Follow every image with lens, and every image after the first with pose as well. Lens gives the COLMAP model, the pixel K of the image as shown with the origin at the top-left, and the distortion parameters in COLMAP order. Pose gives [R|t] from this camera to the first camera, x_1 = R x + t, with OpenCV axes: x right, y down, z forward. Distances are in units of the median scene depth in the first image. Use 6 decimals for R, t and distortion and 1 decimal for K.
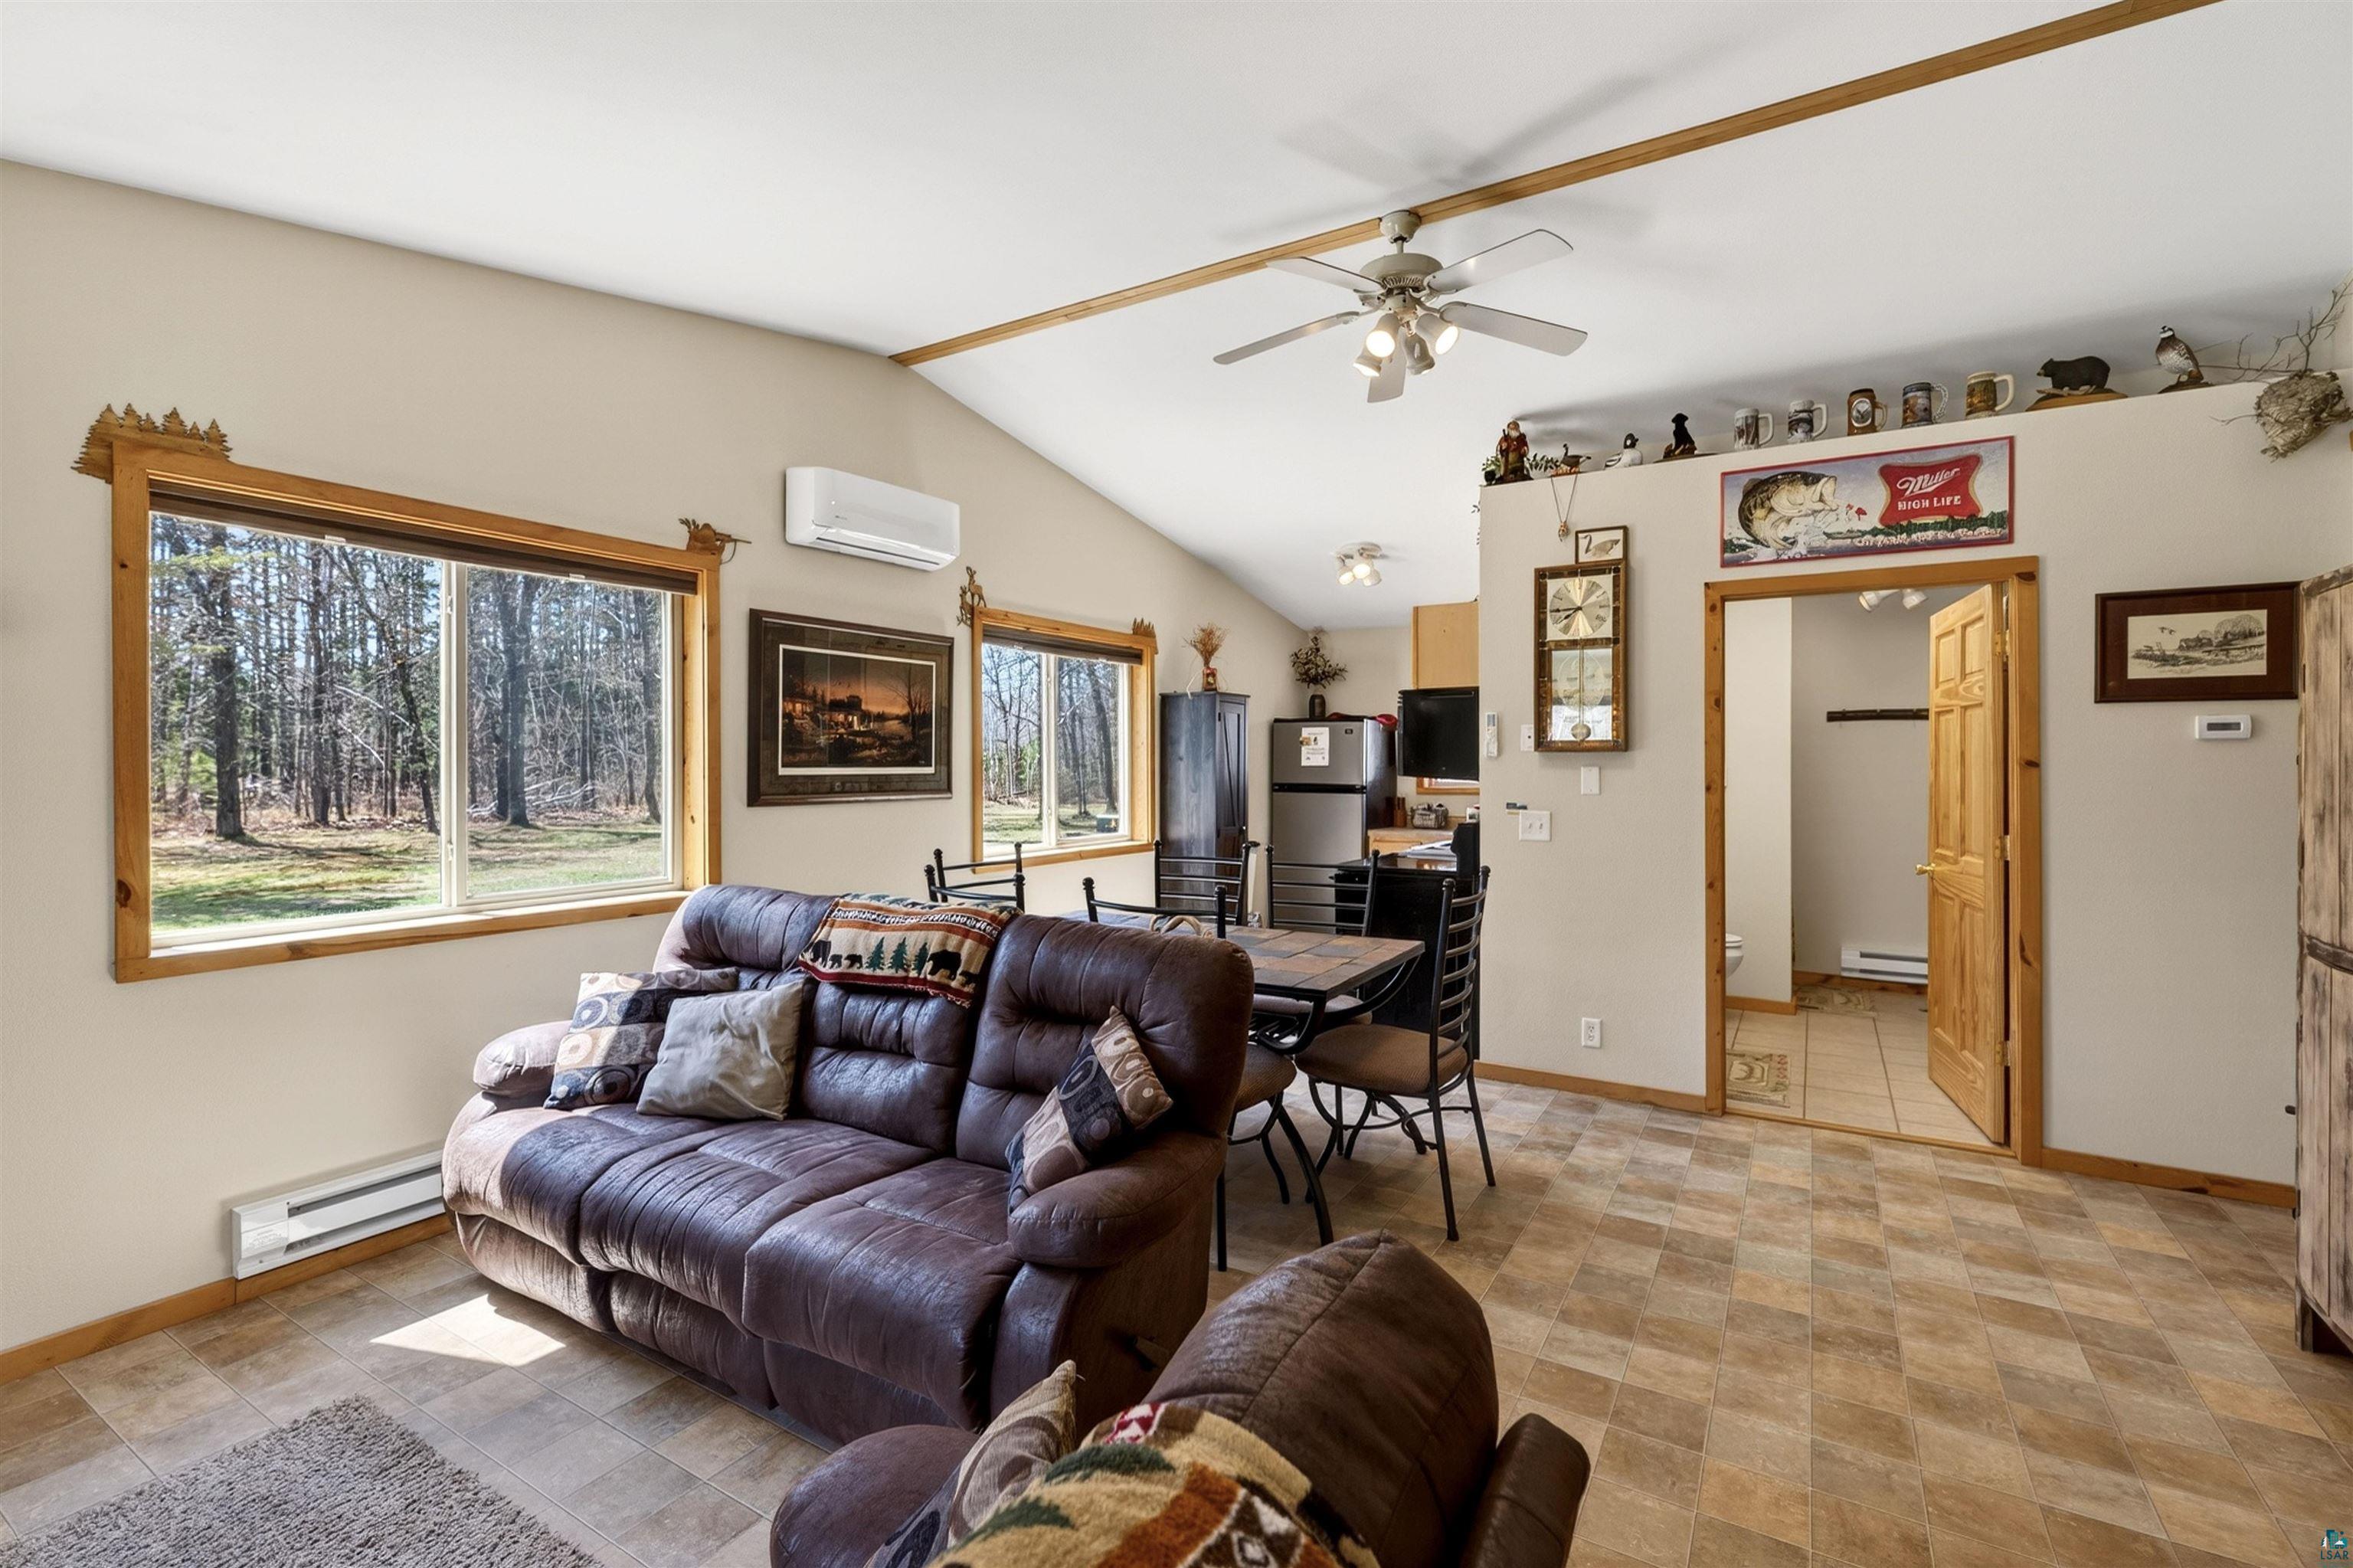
lens RADIAL K [[1033.8, 0, 1175.6], [0, 1033.8, 763.2], [0, 0, 1]] dist [-0.000479, -0.000343]
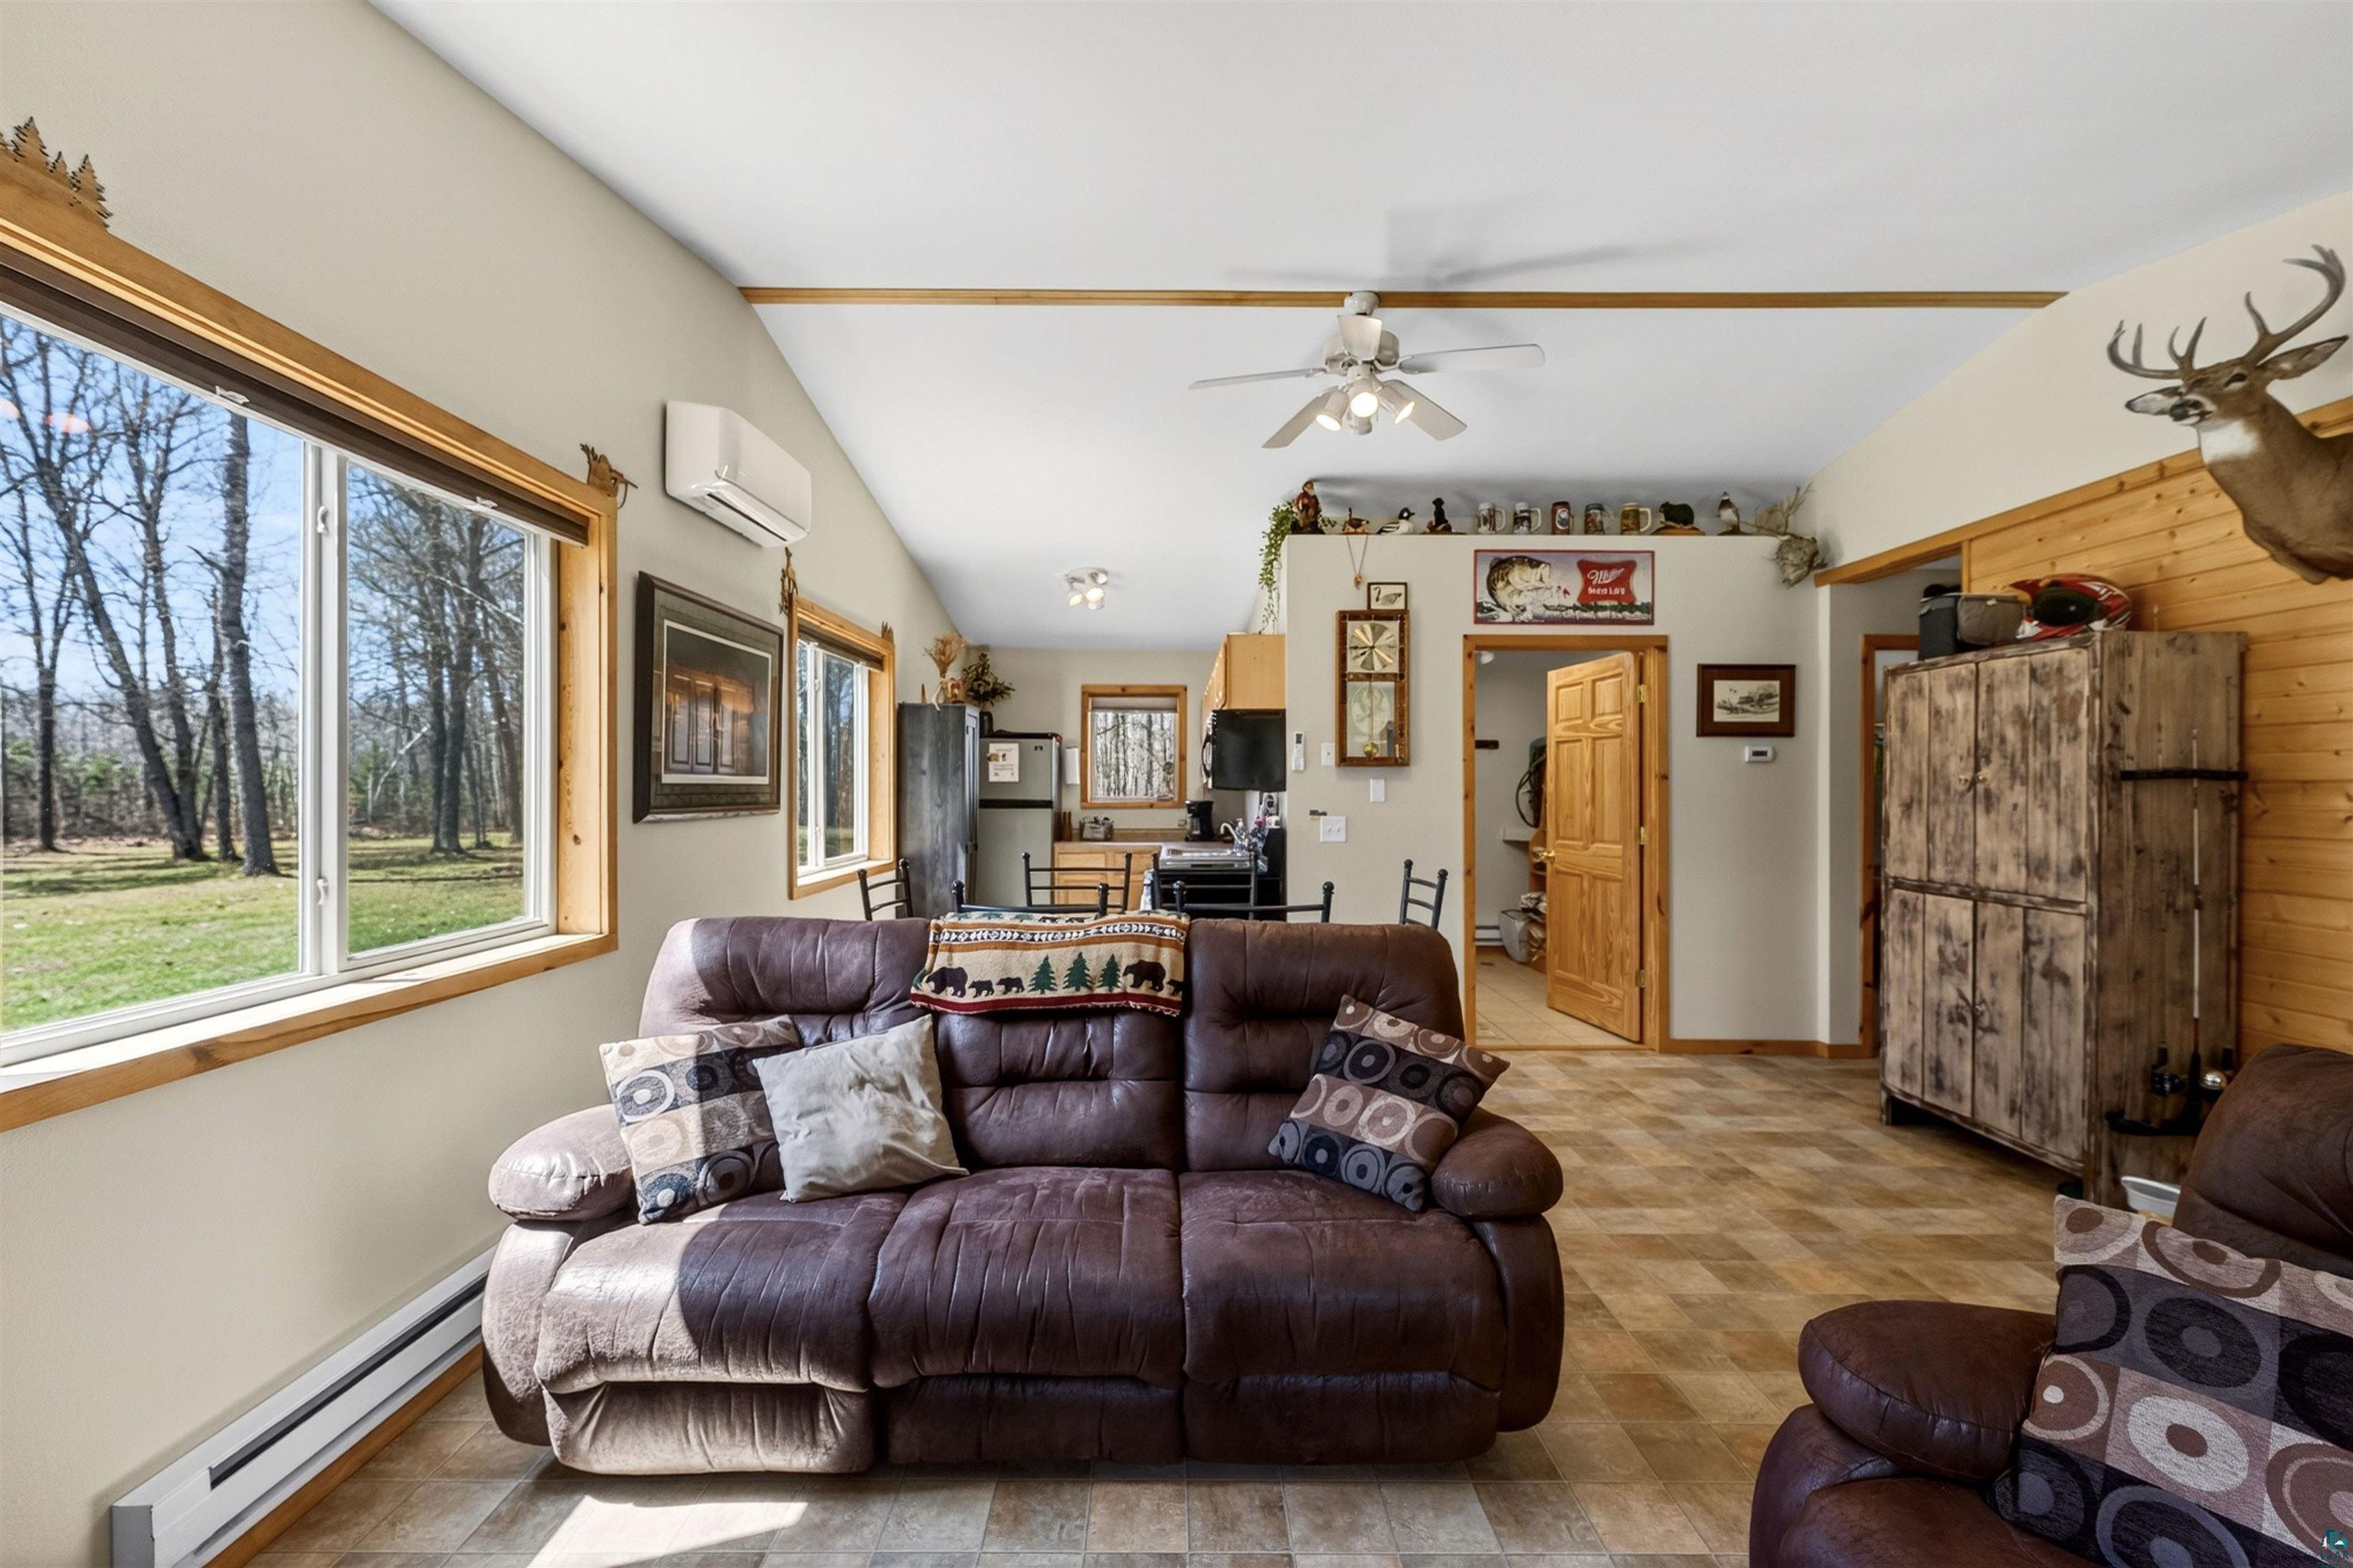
lens RADIAL K [[1020.6, 0, 1168.2], [0, 1020.6, 784.8], [0, 0, 1]] dist [0.000569, -0.000397]
pose [[0.851768, 0.002852, 0.523911, -0.475990], [-0.001977, 0.999996, -0.002229, 0.014225], [-0.523915, 0.000863, 0.851770, 0.128092]]
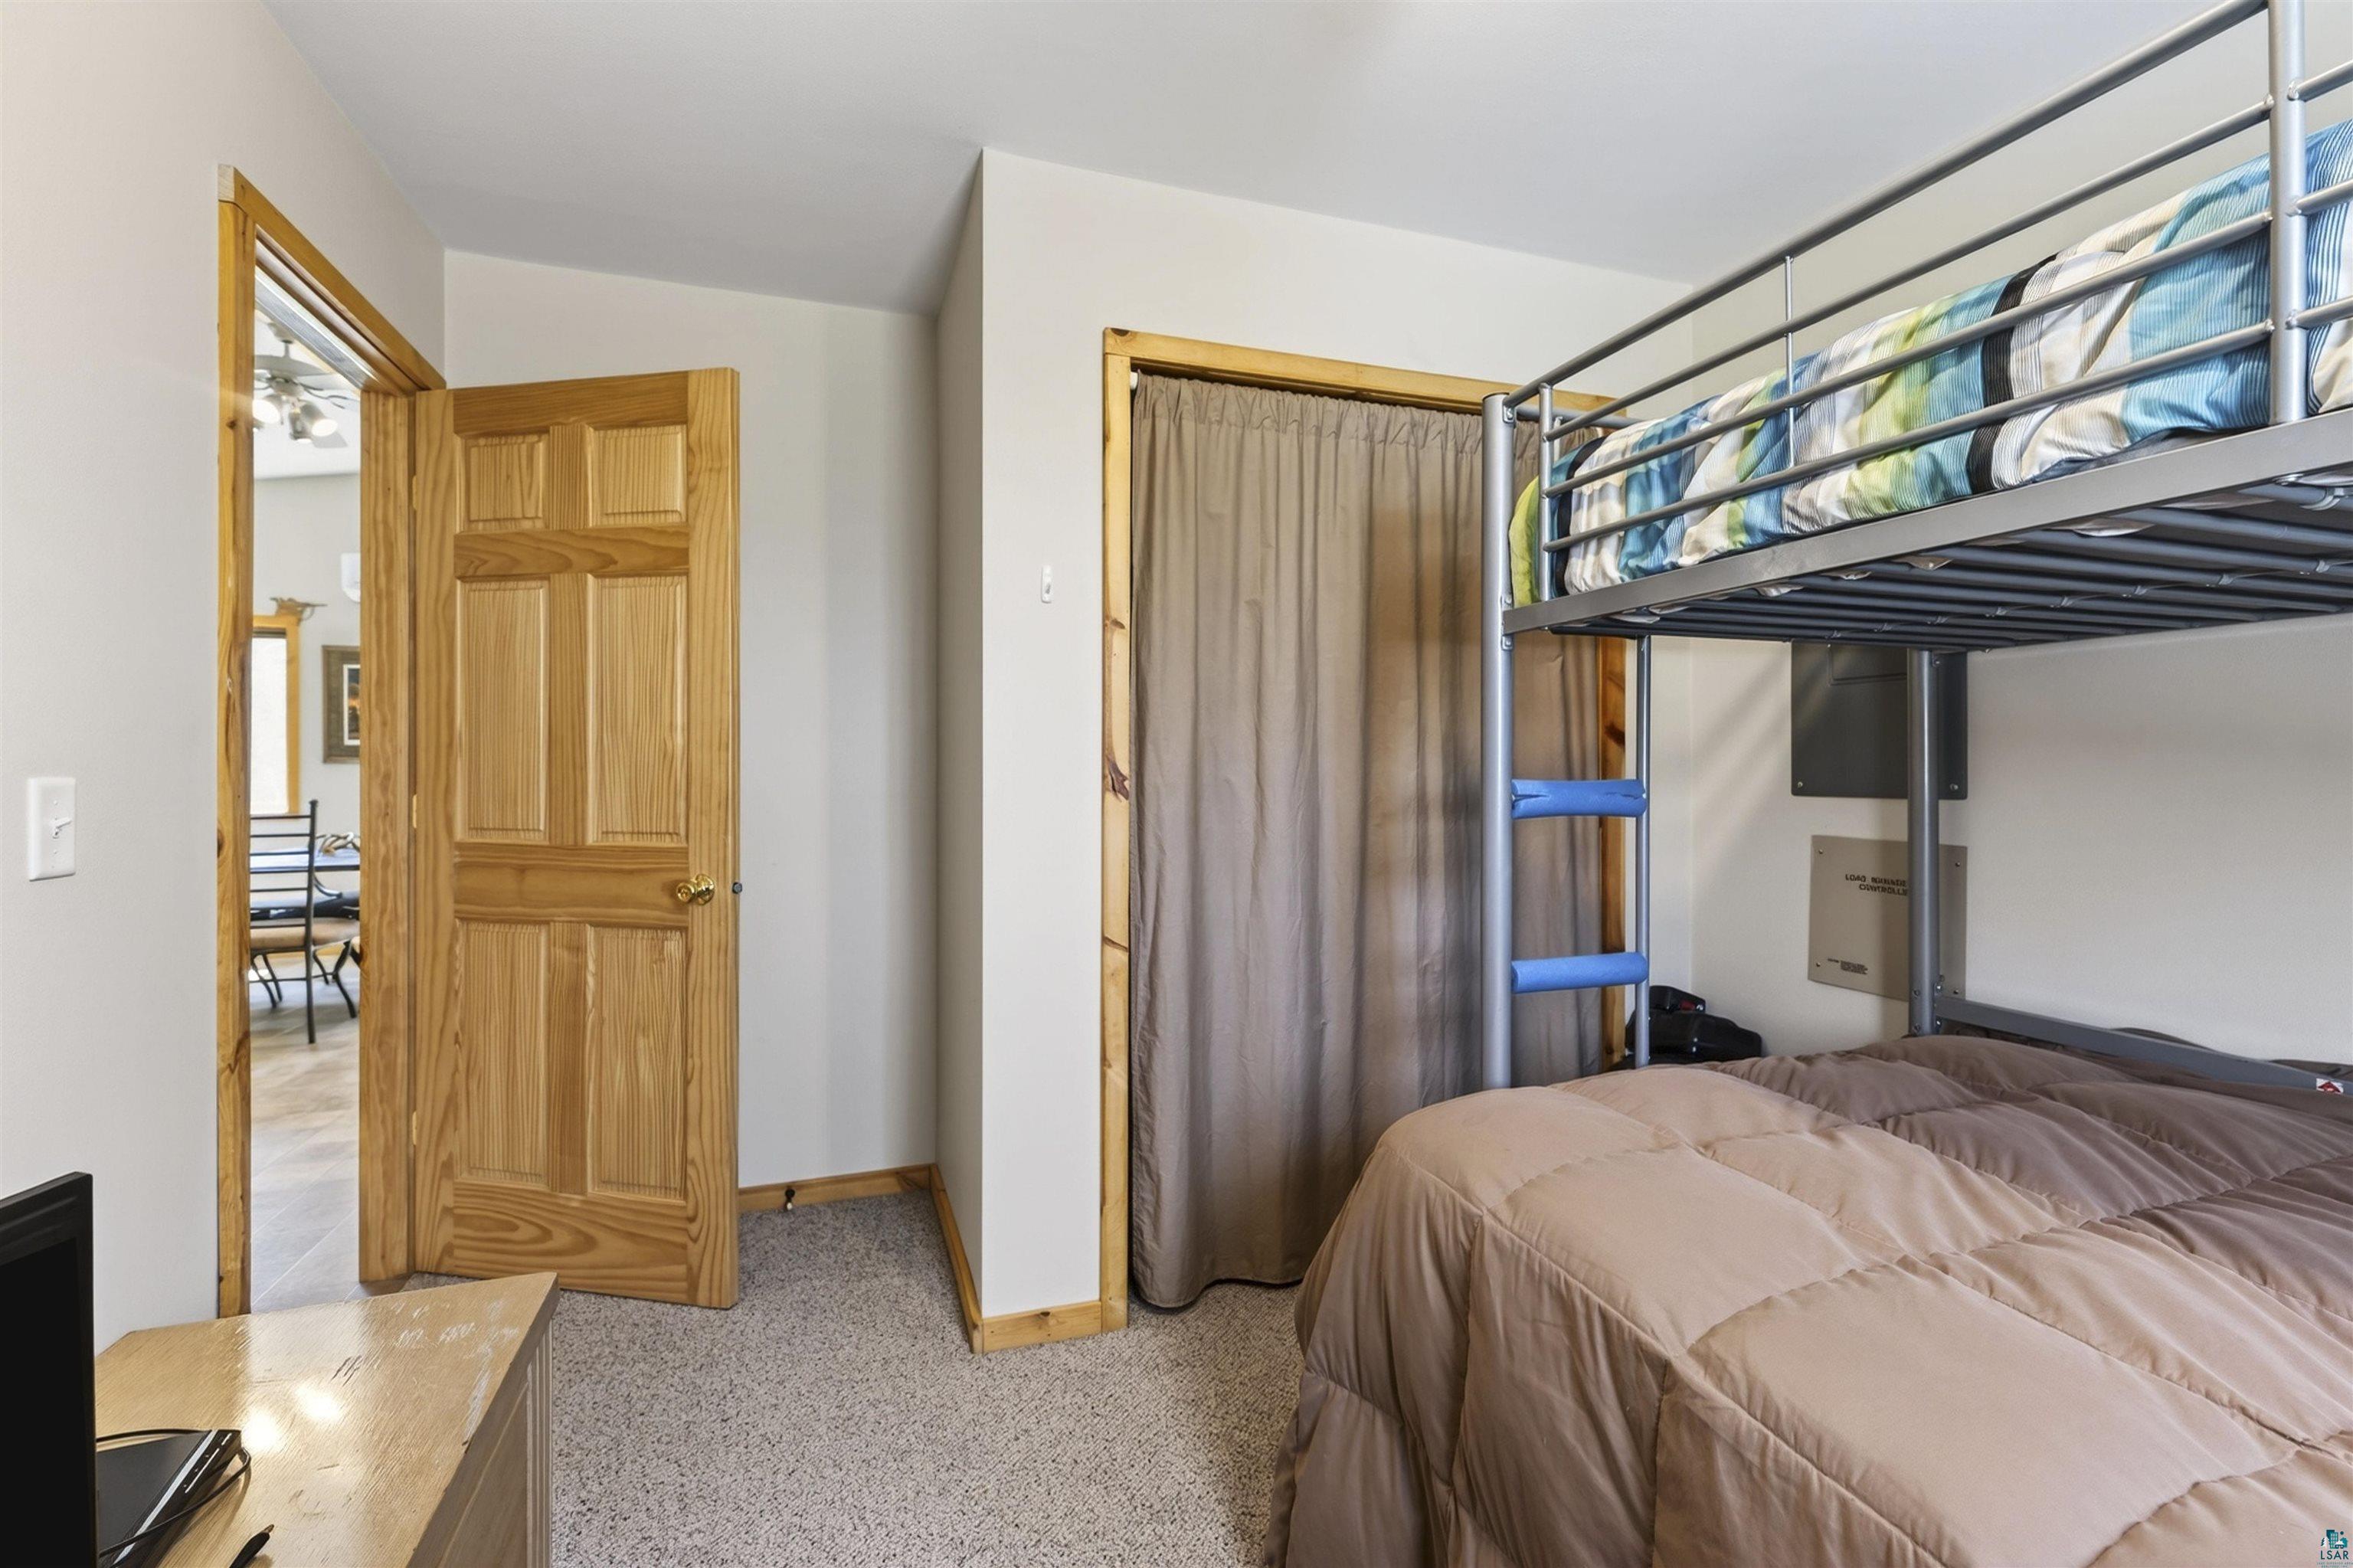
lens RADIAL K [[1025.3, 0, 1167.9], [0, 1025.3, 788.7], [0, 0, 1]] dist [-0.000862, -0.000566]
pose [[0.765373, 0.004782, -0.643569, 1.717922], [-0.001860, 0.999985, 0.005218, 0.073109], [0.643584, -0.002797, 0.765370, 0.609731]]
